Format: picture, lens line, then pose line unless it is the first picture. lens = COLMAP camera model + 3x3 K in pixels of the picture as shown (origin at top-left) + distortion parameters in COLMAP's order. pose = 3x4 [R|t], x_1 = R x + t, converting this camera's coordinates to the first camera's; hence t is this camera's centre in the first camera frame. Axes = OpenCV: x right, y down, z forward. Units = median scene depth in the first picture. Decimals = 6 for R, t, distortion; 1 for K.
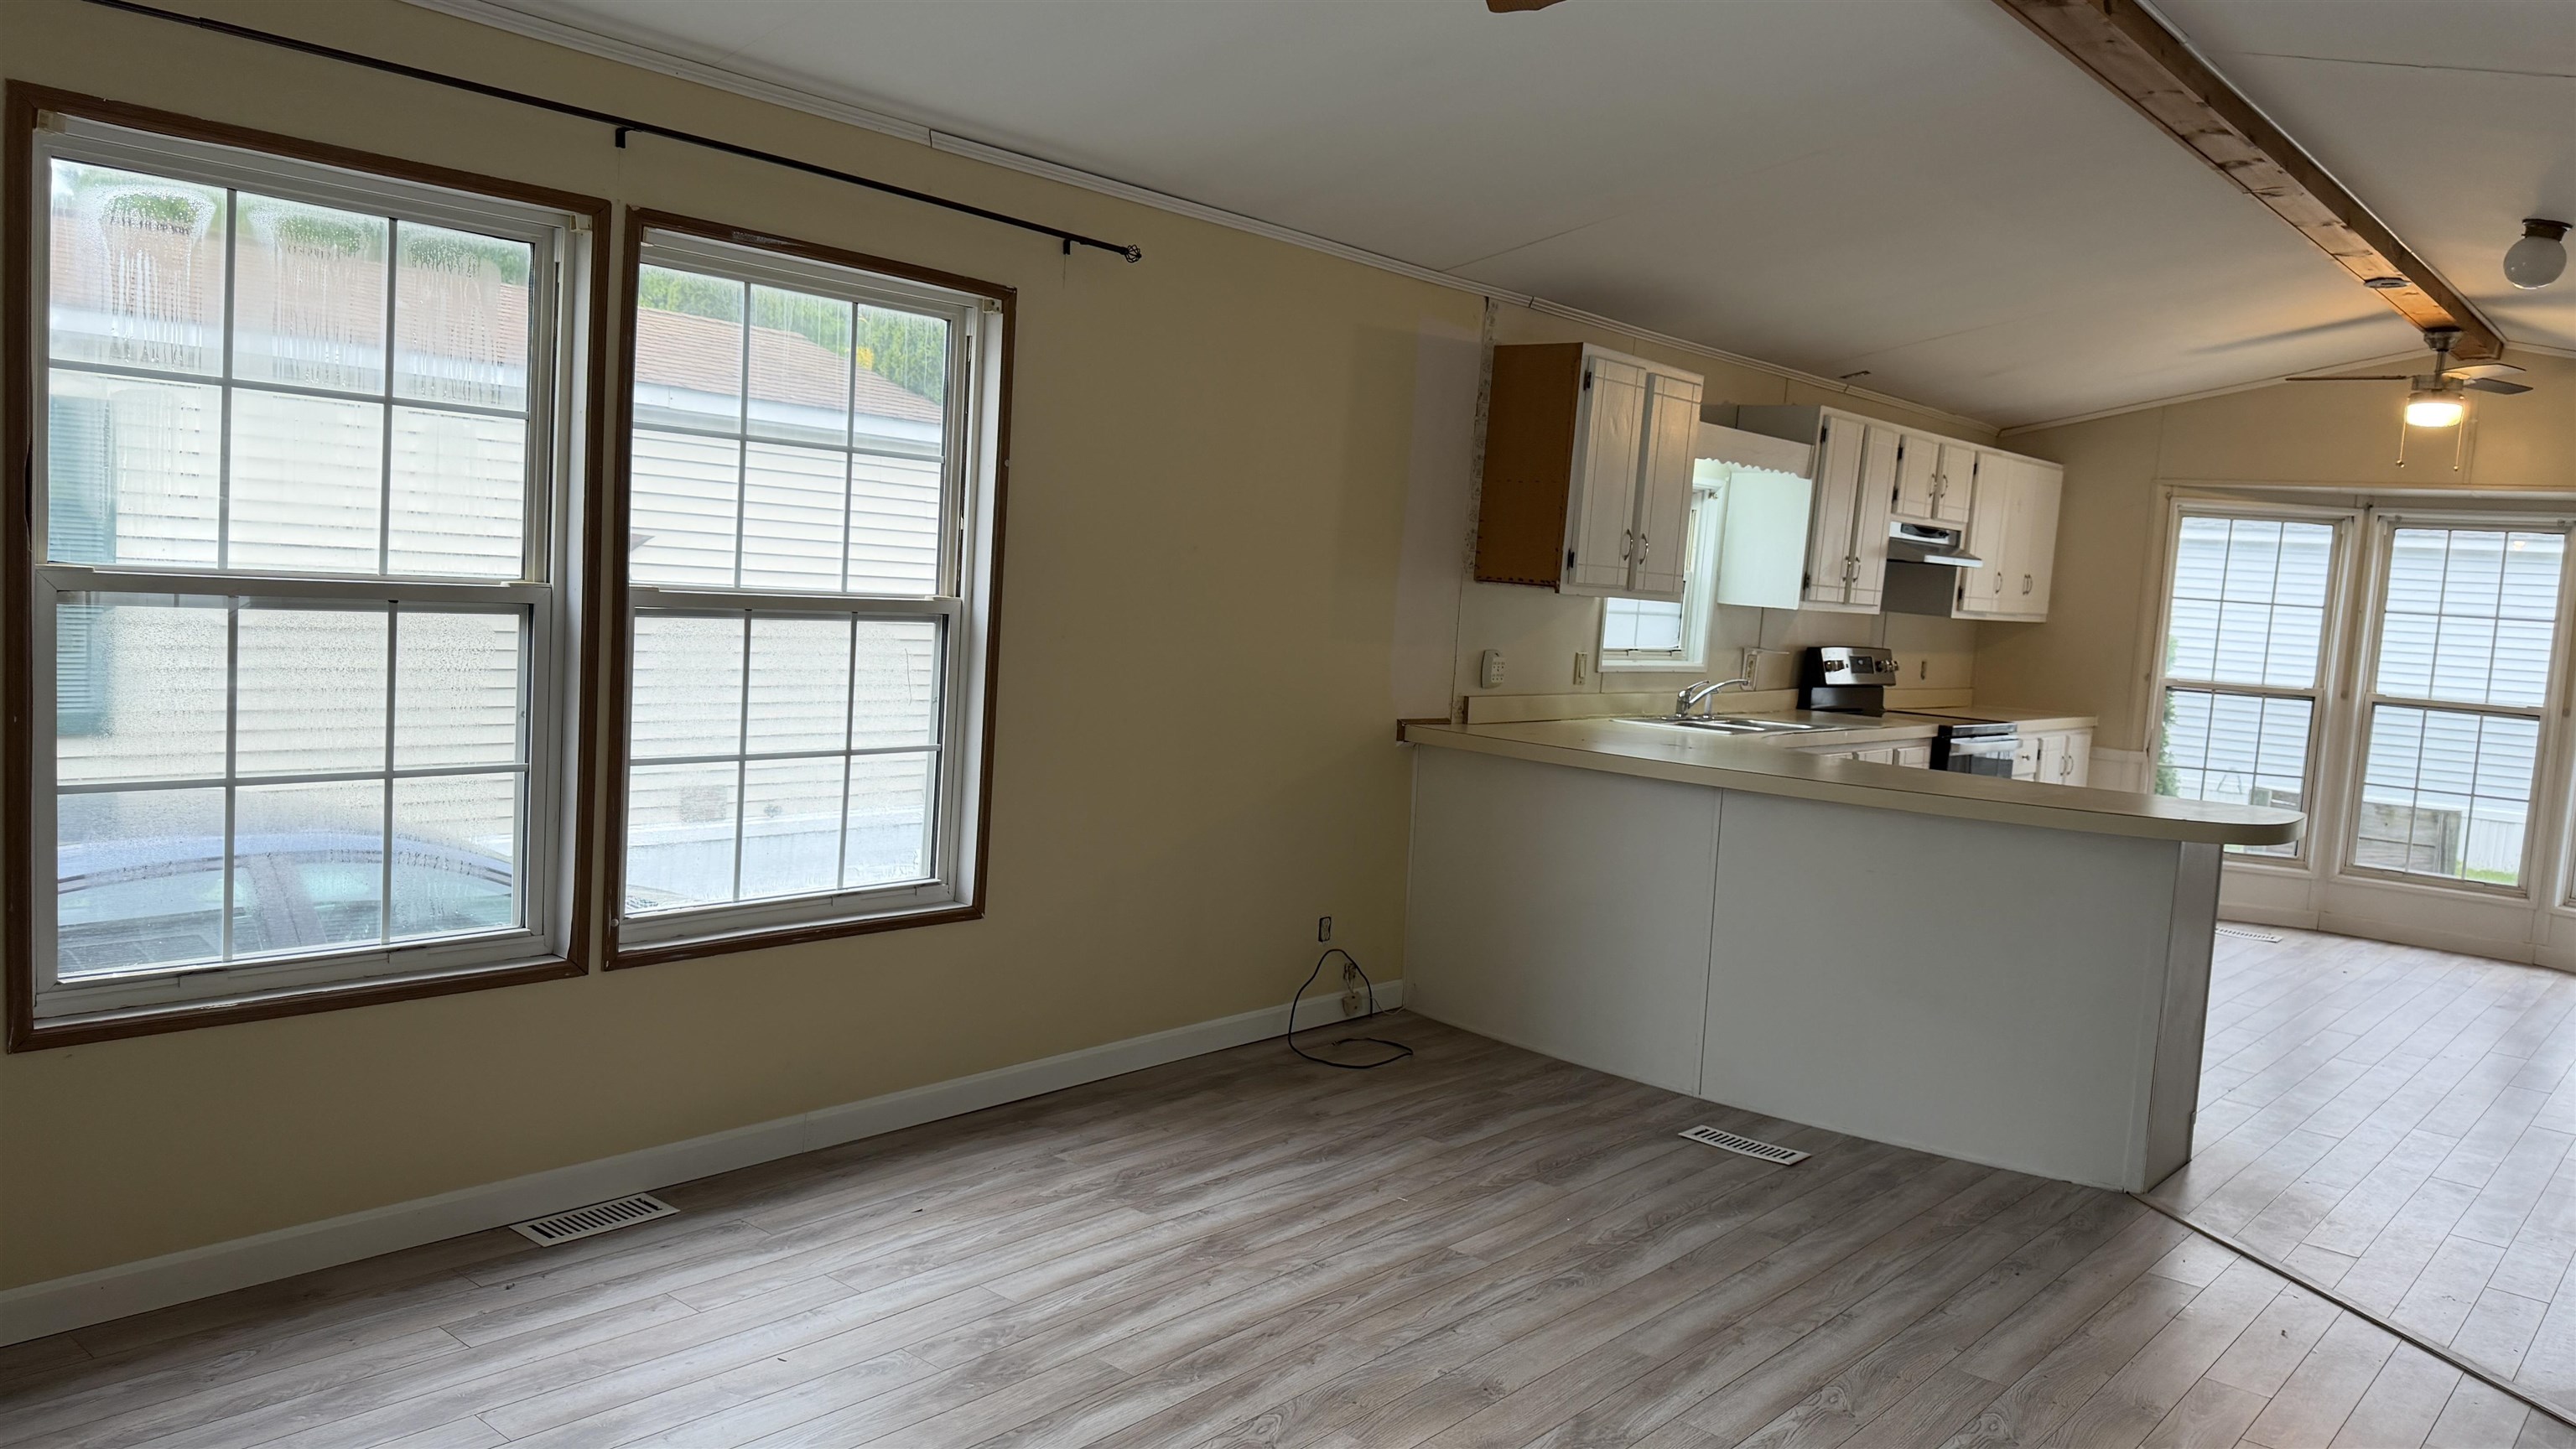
lens RADIAL K [[1816.3, 0, 1288.2], [0, 1816.3, 738.6], [0, 0, 1]] dist [0.005252, -0.001478]
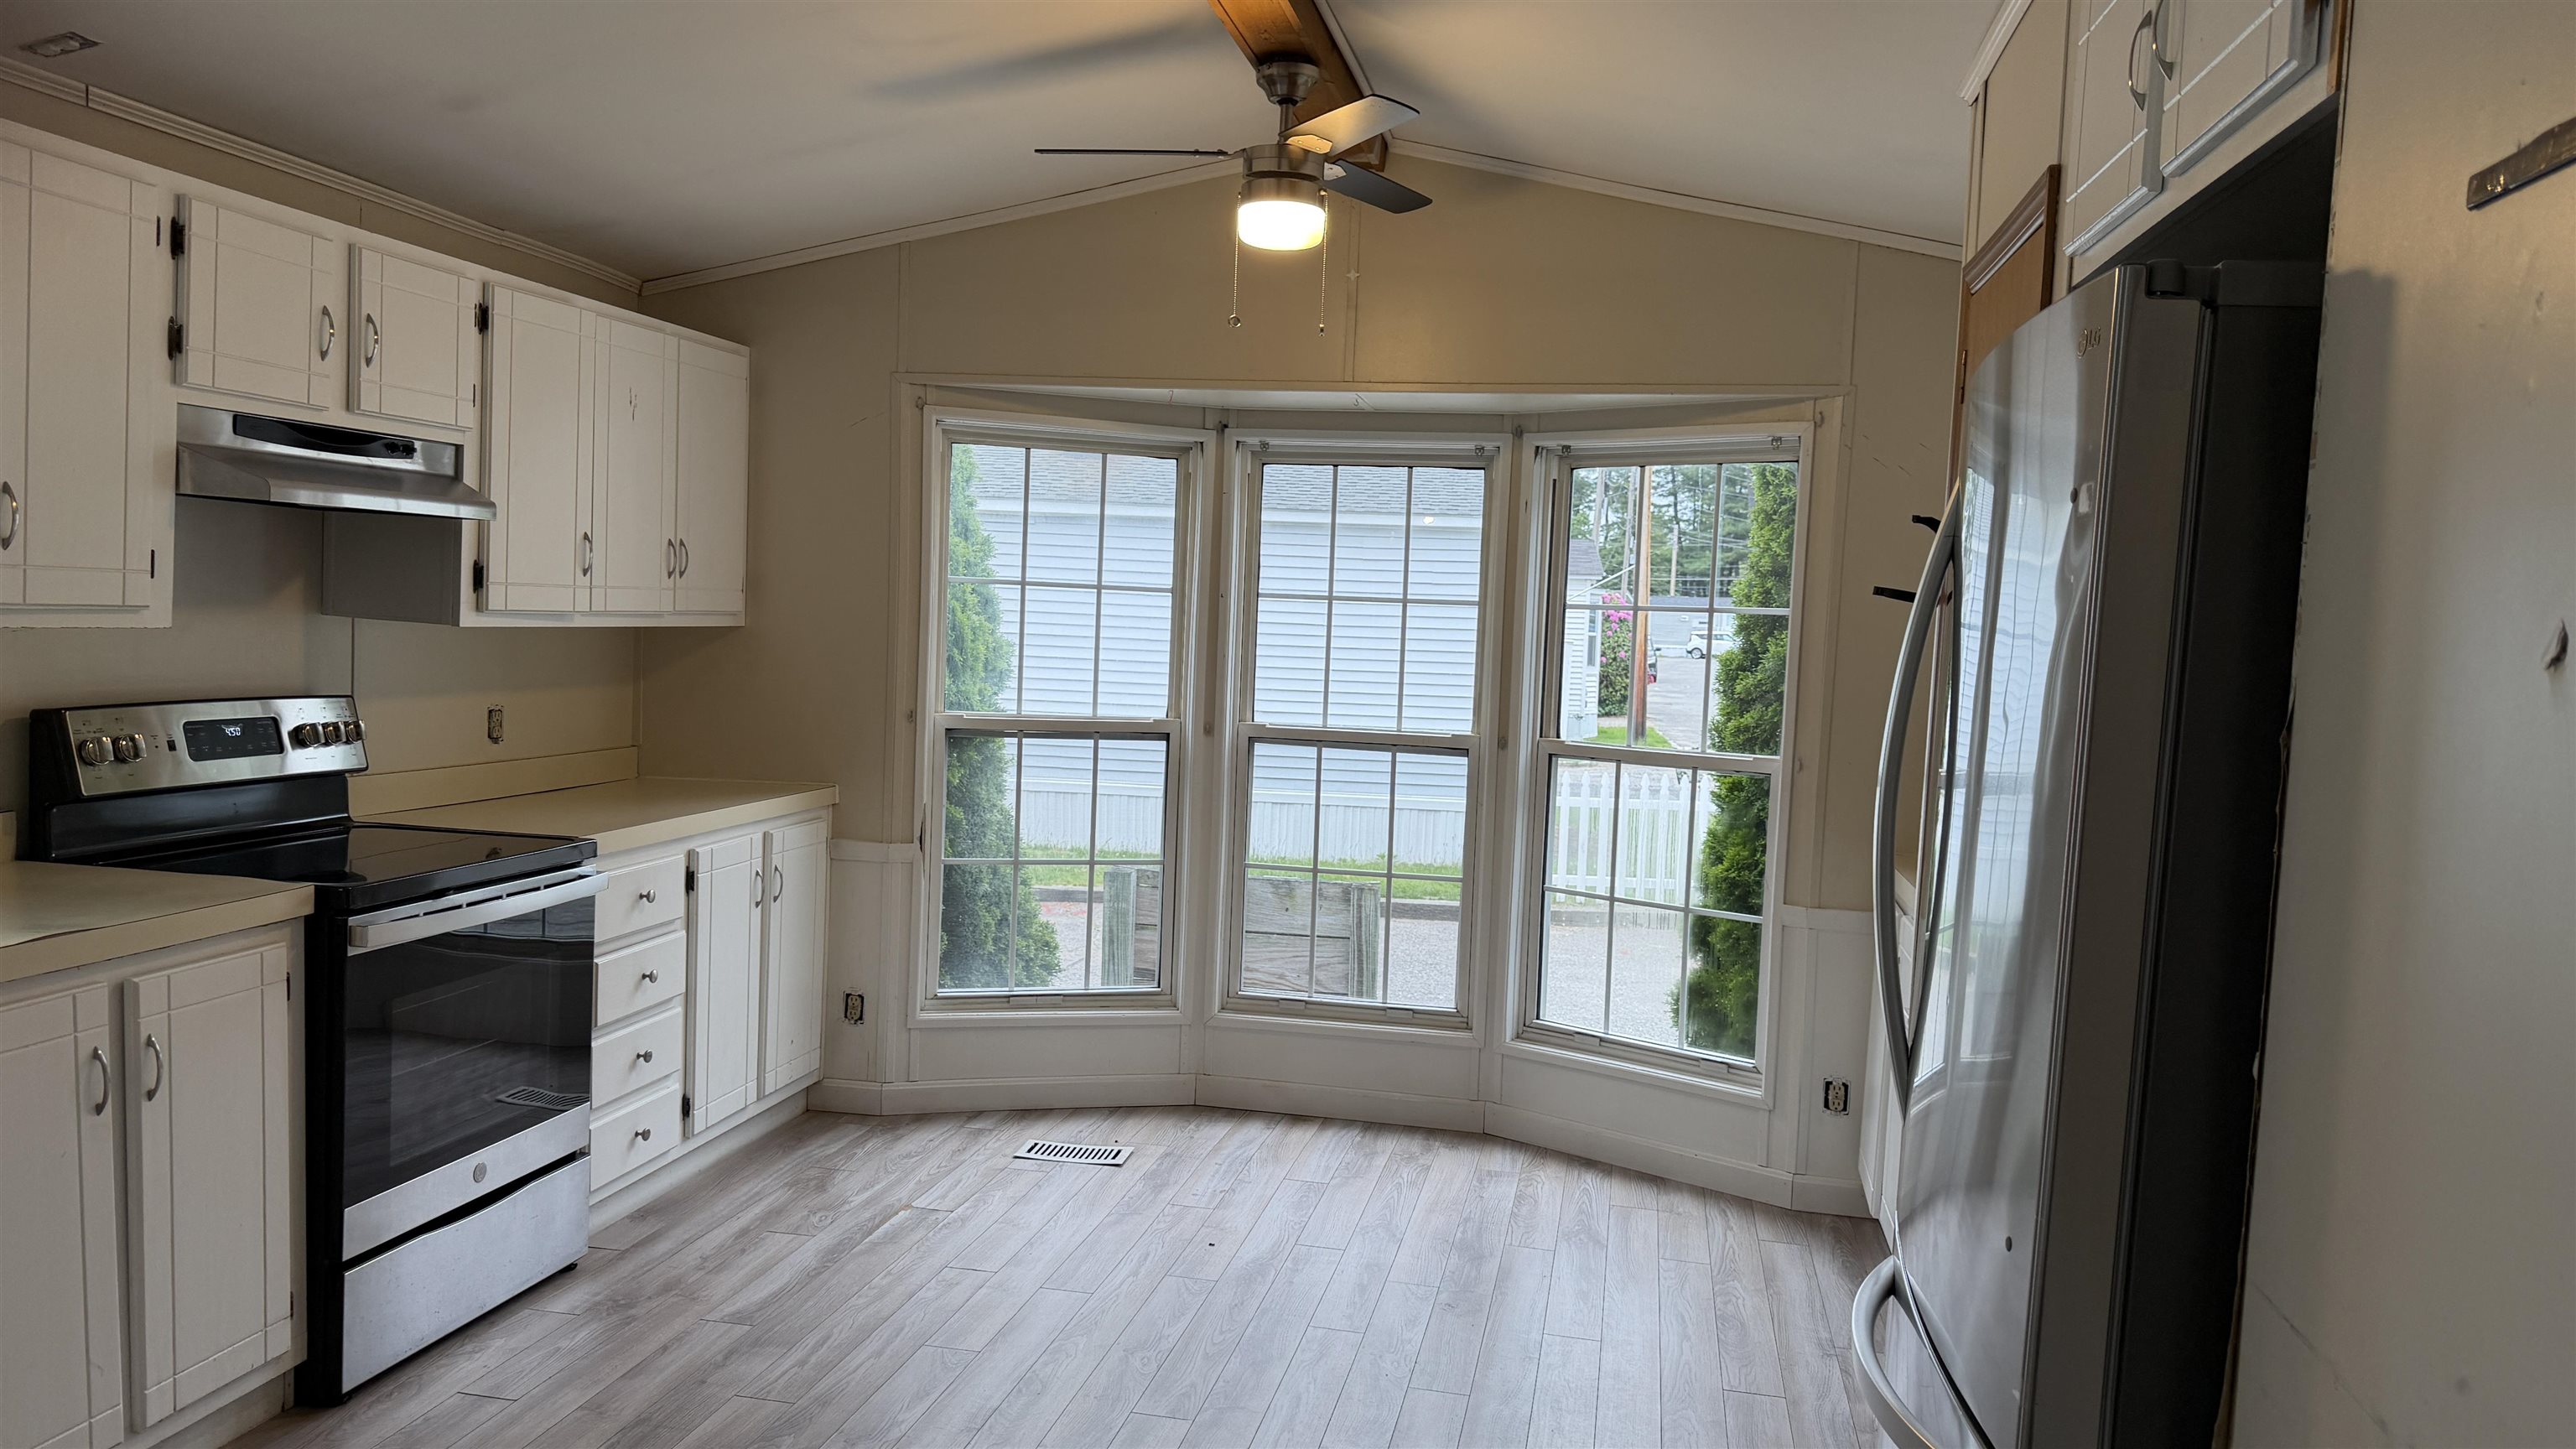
lens RADIAL K [[1771.9, 0, 1273.3], [0, 1771.9, 725.9], [0, 0, 1]] dist [0.080933, -0.147024]
pose [[0.873202, -0.058944, 0.483781, 0.375010], [0.061285, 0.998060, 0.010987, -0.037514], [-0.483490, 0.020055, 0.875120, 0.560104]]
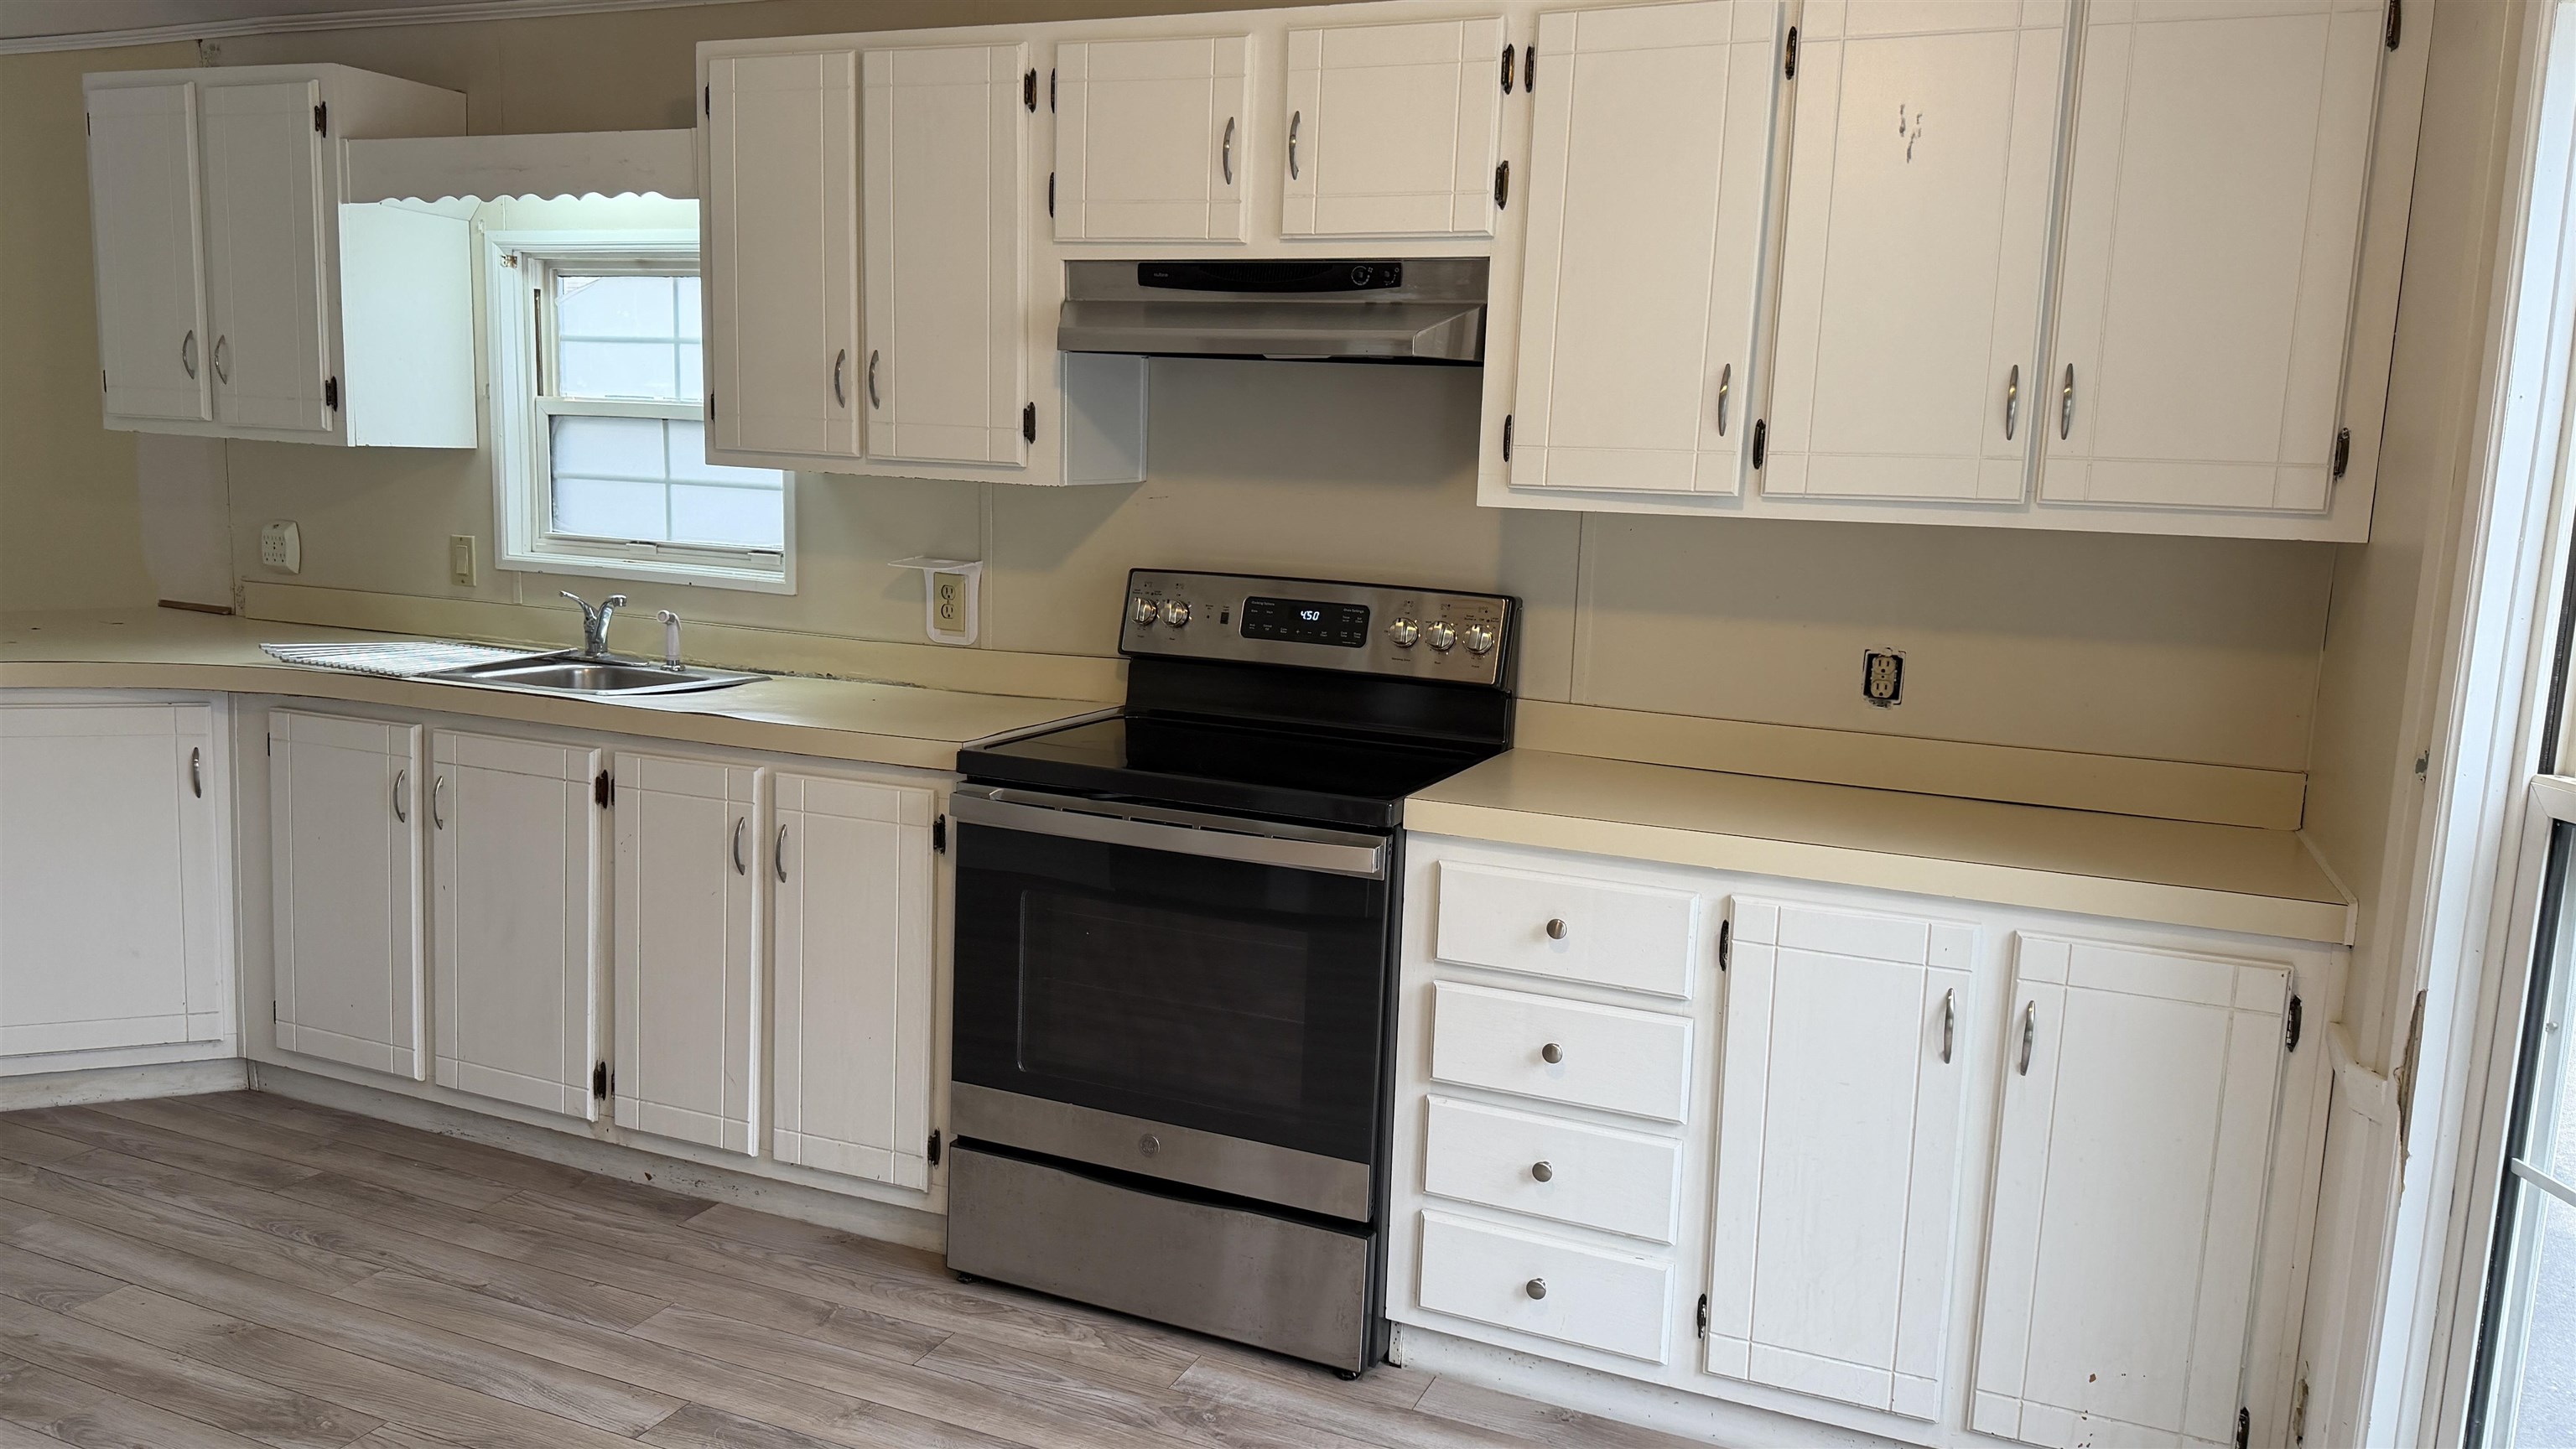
lens RADIAL K [[1771.9, 0, 1273.3], [0, 1771.9, 725.9], [0, 0, 1]] dist [0.080933, -0.147024]
pose [[0.320424, 0.087567, -0.943218, 0.804000], [-0.110938, 0.992335, 0.054440, -0.043671], [0.940756, 0.087195, 0.327682, 0.989280]]
